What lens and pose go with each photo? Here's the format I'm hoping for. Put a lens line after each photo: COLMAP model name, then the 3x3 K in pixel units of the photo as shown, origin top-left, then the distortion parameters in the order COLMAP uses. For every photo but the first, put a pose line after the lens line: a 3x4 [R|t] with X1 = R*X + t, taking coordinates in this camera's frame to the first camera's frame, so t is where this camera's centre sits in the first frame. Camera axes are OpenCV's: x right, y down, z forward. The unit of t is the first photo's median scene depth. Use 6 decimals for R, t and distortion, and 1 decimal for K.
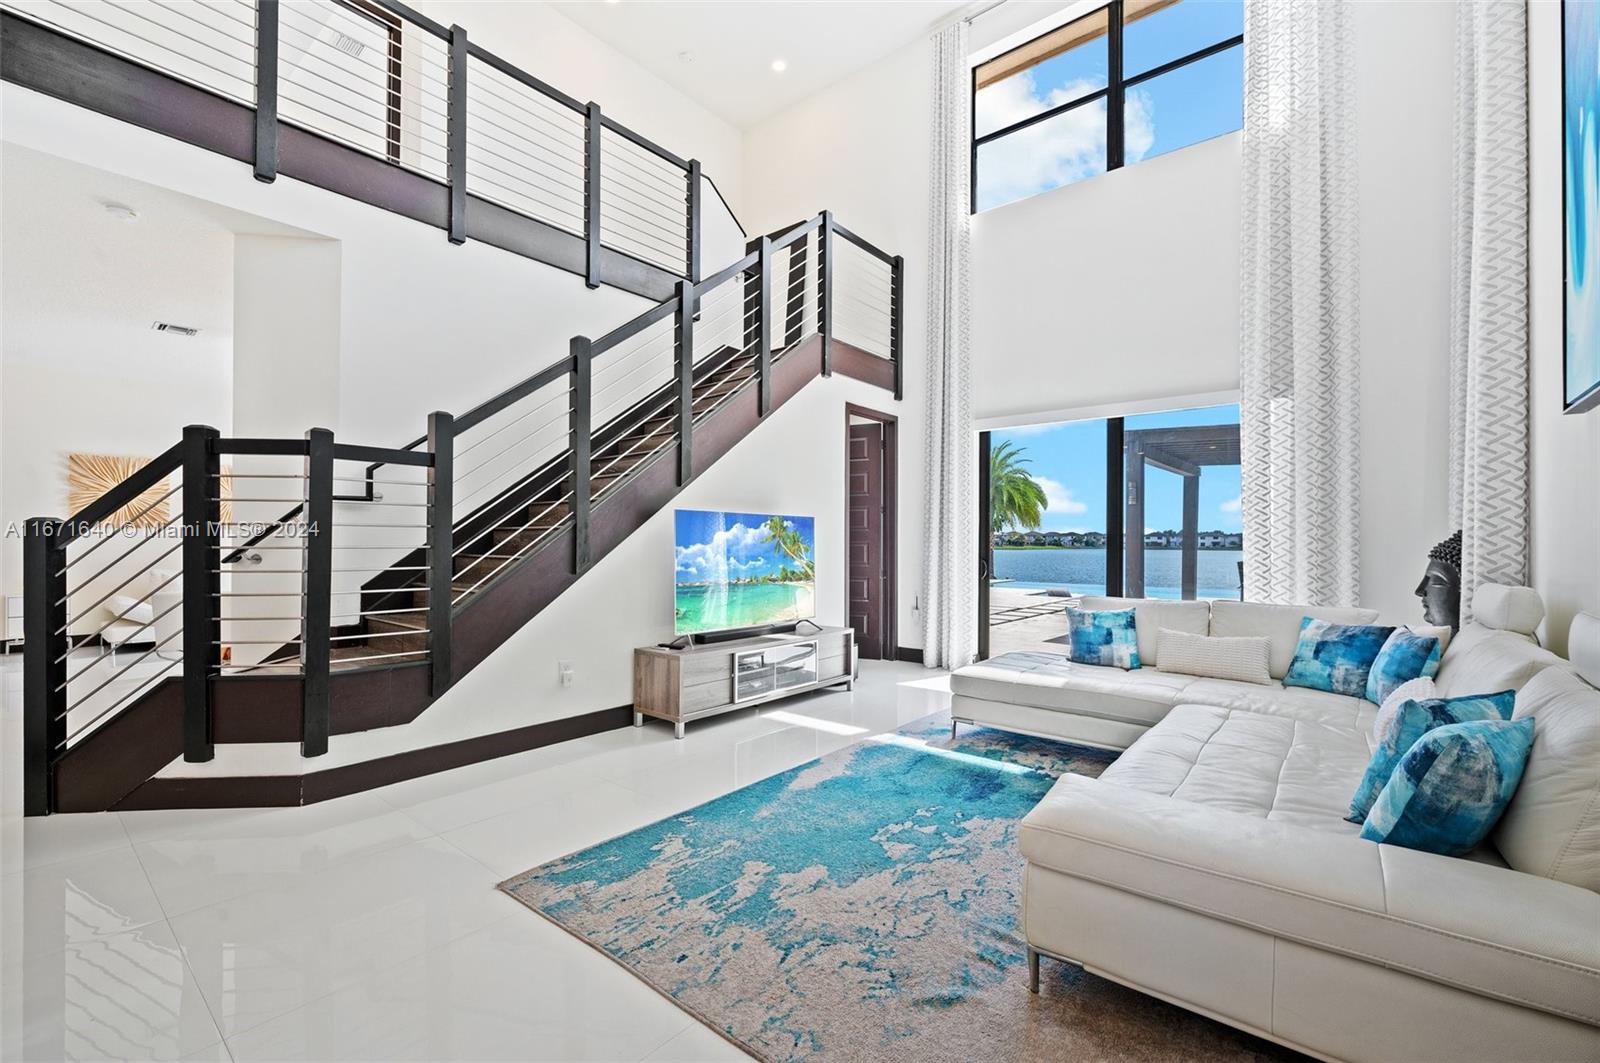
lens RADIAL K [[688.5, 0, 800.5], [0, 688.5, 539.7], [0, 0, 1]] dist [-0.004410, -0.000717]
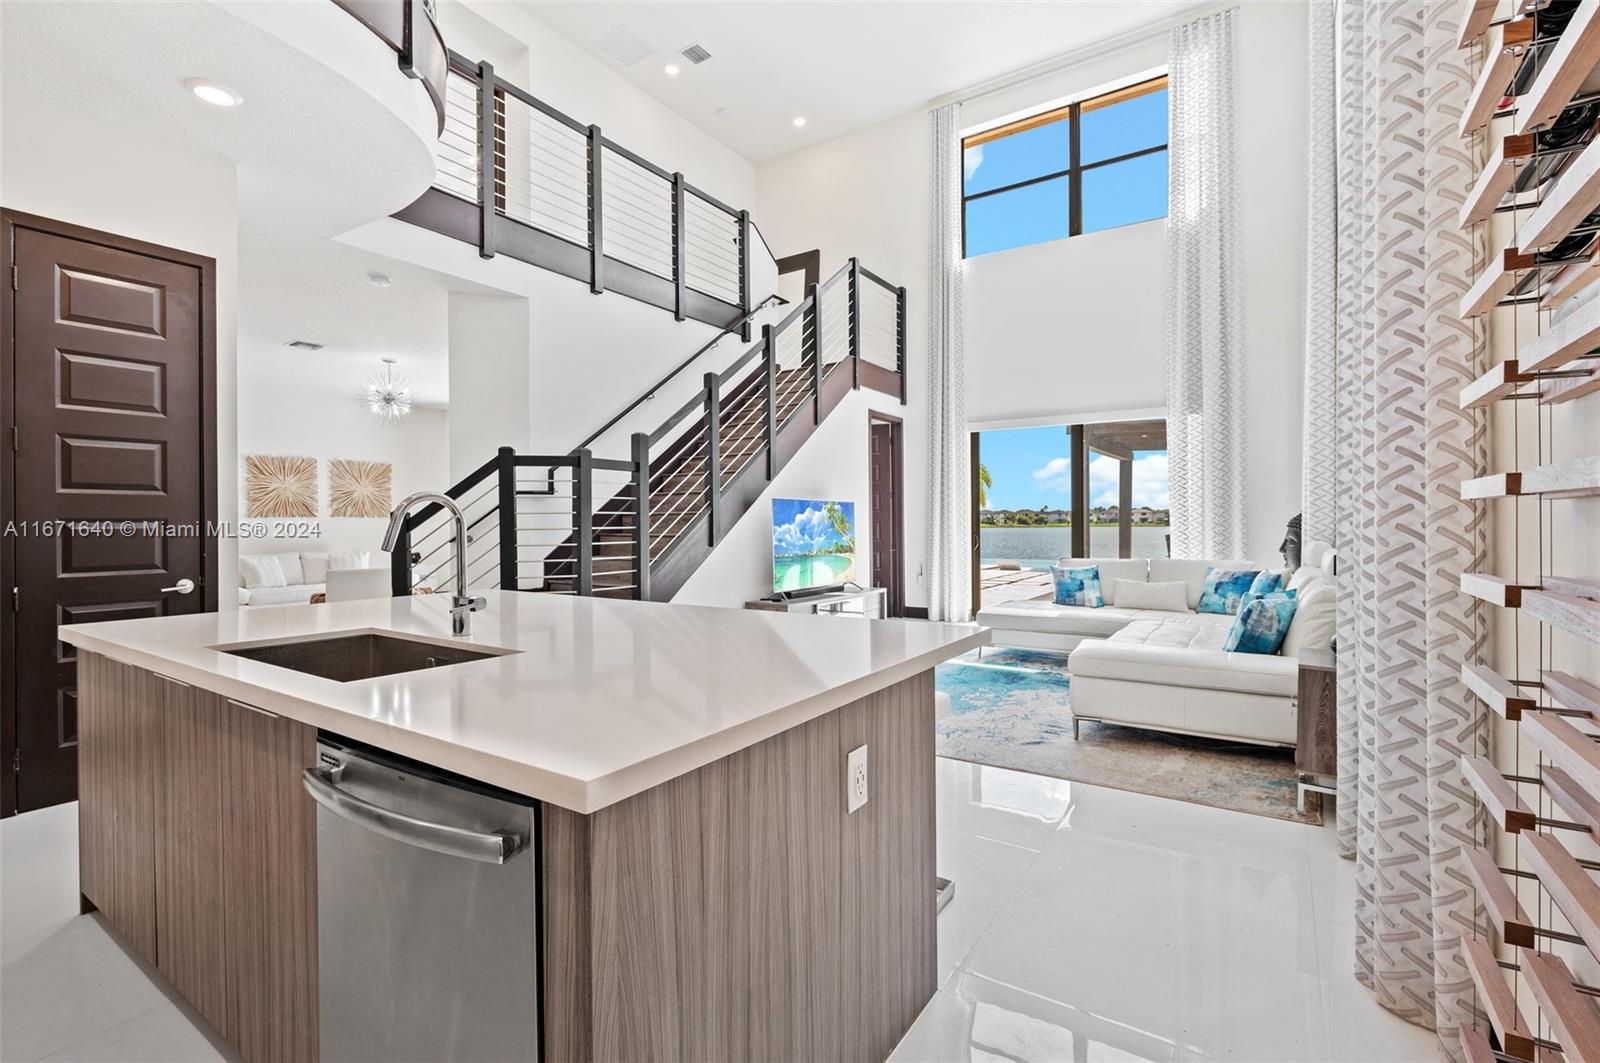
lens RADIAL K [[720.5, 0, 808.7], [0, 720.5, 524.2], [0, 0, 1]] dist [-0.002724, -0.000419]
pose [[0.994149, -0.012599, 0.107279, -0.234792], [0.012031, 0.999910, 0.005941, -0.000945], [-0.107344, -0.004616, 0.994211, -0.363428]]
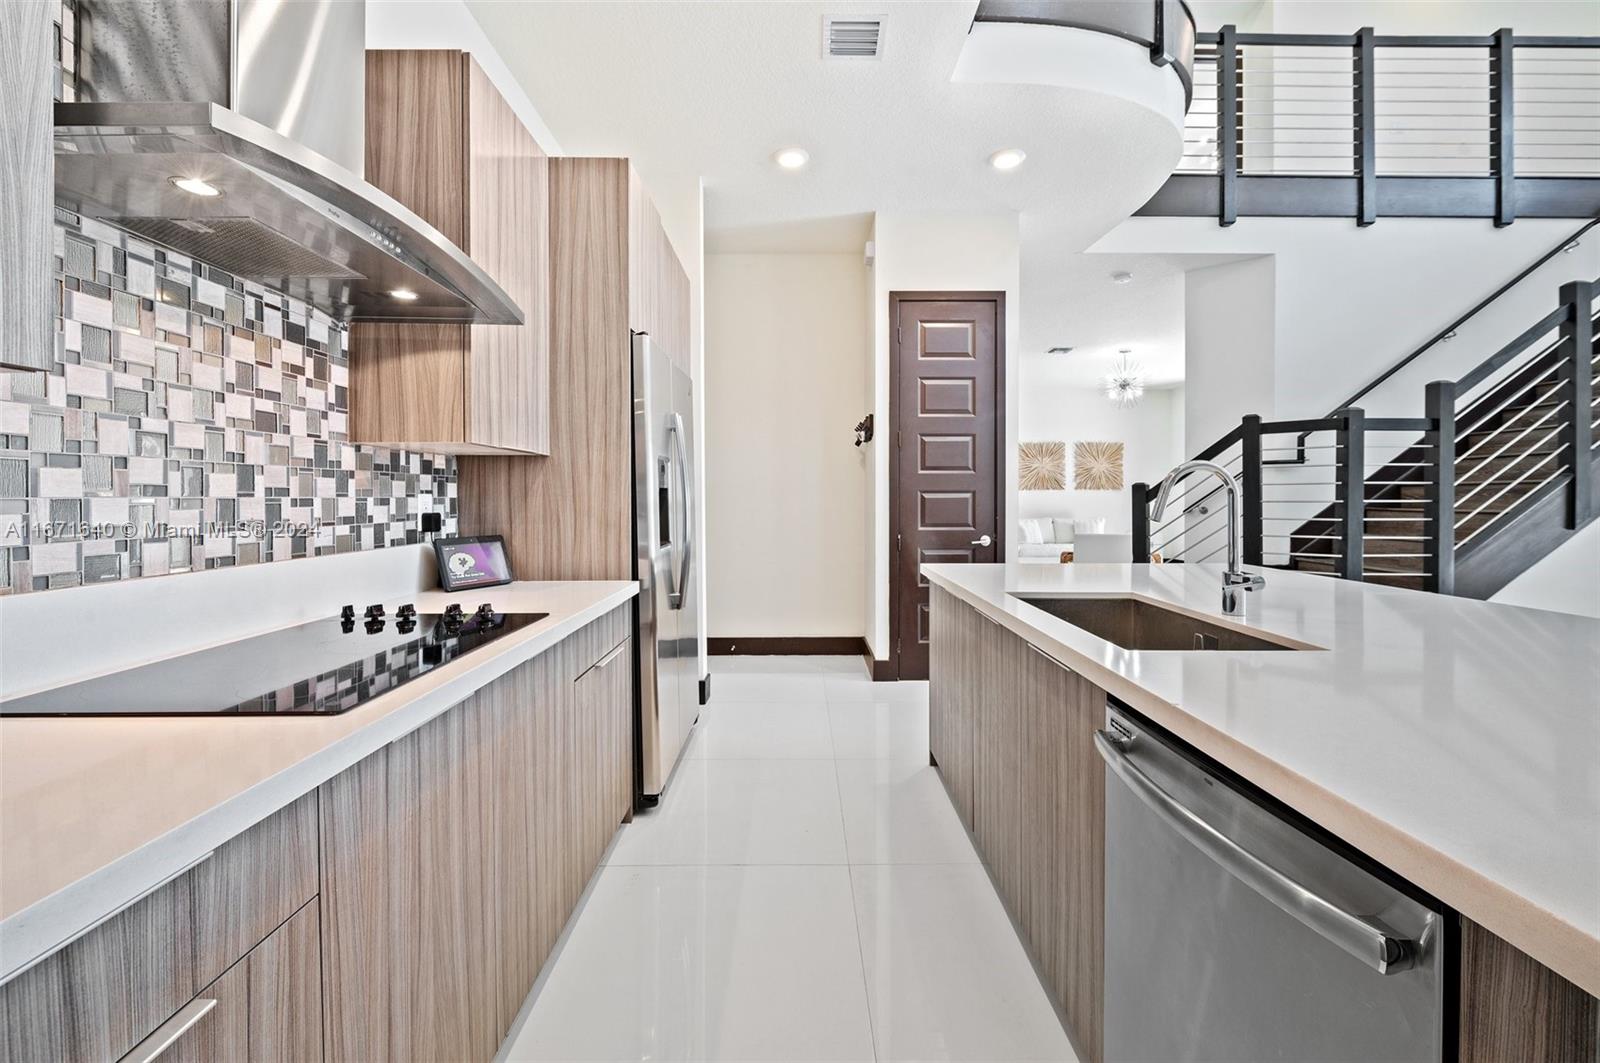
lens RADIAL K [[642.7, 0, 801.0], [0, 642.7, 503.6], [0, 0, 1]] dist [-0.003500, -0.000690]
pose [[0.640696, 0.001070, -0.767794, -0.270161], [0.007026, 0.999949, 0.007257, -0.000372], [0.767763, -0.010044, 0.640656, -0.329124]]
